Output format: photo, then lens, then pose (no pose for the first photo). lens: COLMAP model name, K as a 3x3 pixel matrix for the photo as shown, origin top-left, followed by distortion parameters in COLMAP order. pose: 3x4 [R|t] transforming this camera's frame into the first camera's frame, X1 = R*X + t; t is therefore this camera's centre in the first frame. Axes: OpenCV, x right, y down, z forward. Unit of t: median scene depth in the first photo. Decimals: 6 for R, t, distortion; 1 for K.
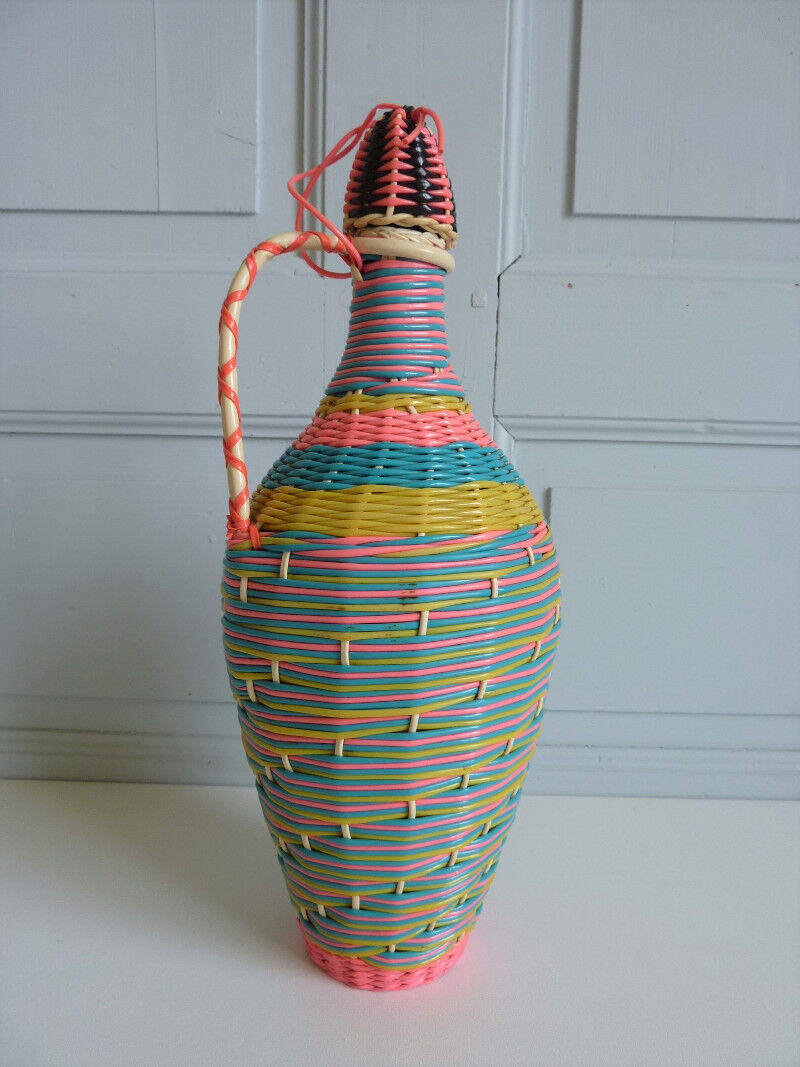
lens RADIAL K [[778.7, 0, 400.8], [0, 778.7, 538.9], [0, 0, 1]] dist [-0.041698, -0.000236]
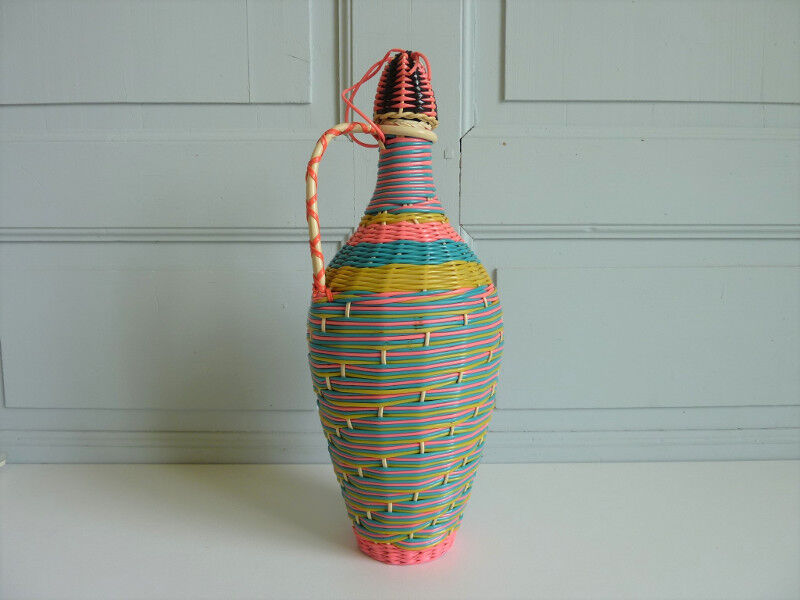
lens RADIAL K [[583.1, 0, 396.9], [0, 583.1, 298.7], [0, 0, 1]] dist [-0.040248, -0.000837]
pose [[0.999562, -0.024191, 0.017019, -0.055407], [0.024770, 0.999091, -0.034693, 0.053888], [-0.016164, 0.035100, 0.999253, -0.317134]]
